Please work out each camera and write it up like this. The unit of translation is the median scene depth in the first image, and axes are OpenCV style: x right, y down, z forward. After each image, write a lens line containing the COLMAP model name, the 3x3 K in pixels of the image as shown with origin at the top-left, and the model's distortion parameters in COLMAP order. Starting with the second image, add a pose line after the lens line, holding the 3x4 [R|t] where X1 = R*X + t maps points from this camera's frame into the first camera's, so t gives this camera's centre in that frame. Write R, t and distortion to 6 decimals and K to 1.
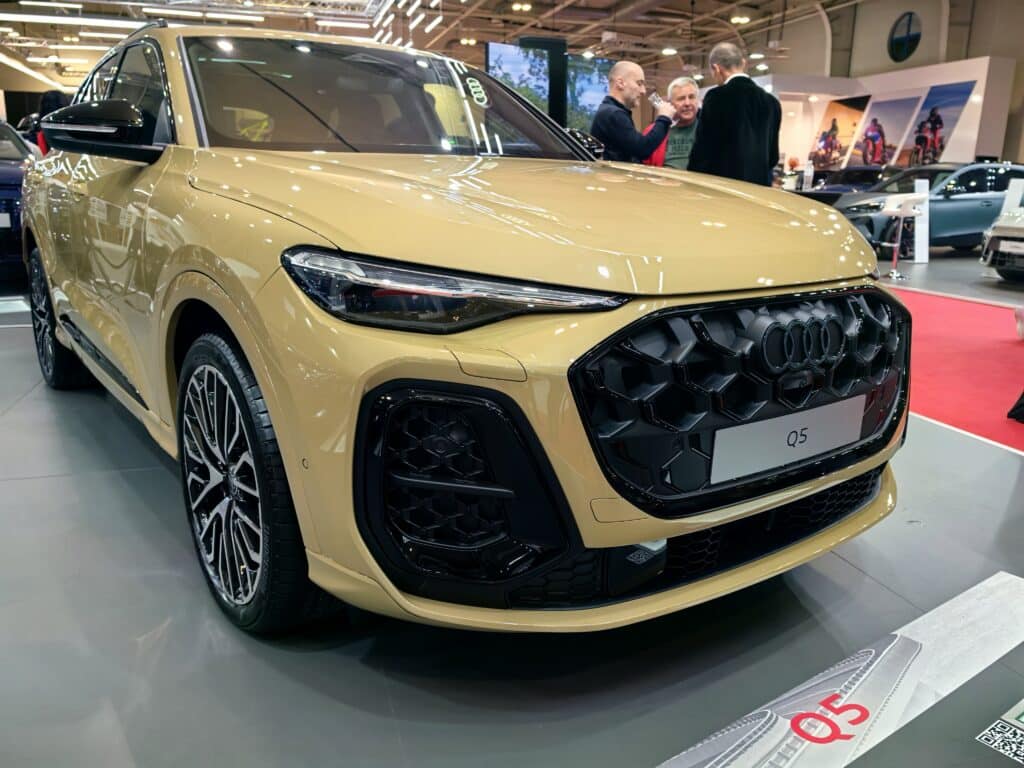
lens RADIAL K [[857.8, 0, 501.8], [0, 857.8, 386.0], [0, 0, 1]] dist [0.027708, -0.019866]
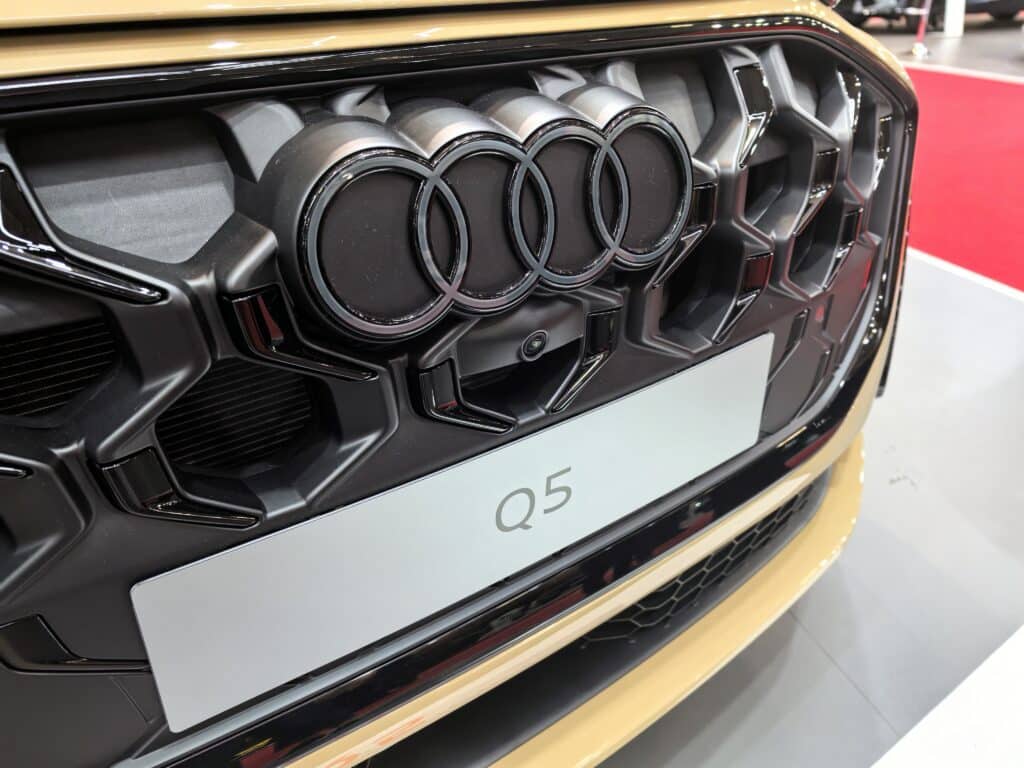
lens RADIAL K [[857.8, 0, 510.2], [0, 857.8, 389.6], [0, 0, 1]] dist [0.027708, -0.019866]
pose [[0.999322, -0.035699, -0.009023, 0.297944], [0.036809, 0.974883, 0.219657, -0.048630], [0.000955, -0.219840, 0.975536, 0.605966]]
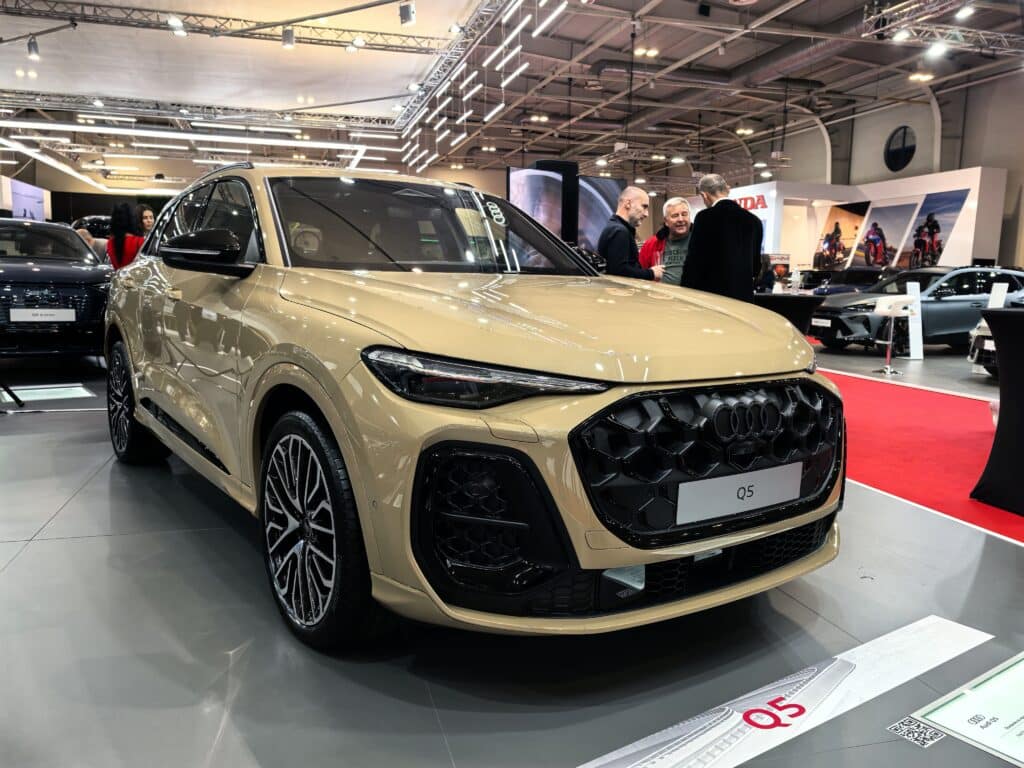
lens RADIAL K [[857.8, 0, 503.5], [0, 857.8, 375.1], [0, 0, 1]] dist [0.027708, -0.019866]
pose [[0.999816, 0.008296, -0.017307, -0.003120], [-0.010293, 0.992876, -0.118710, 0.036627], [0.016199, 0.118866, 0.992778, -0.286974]]
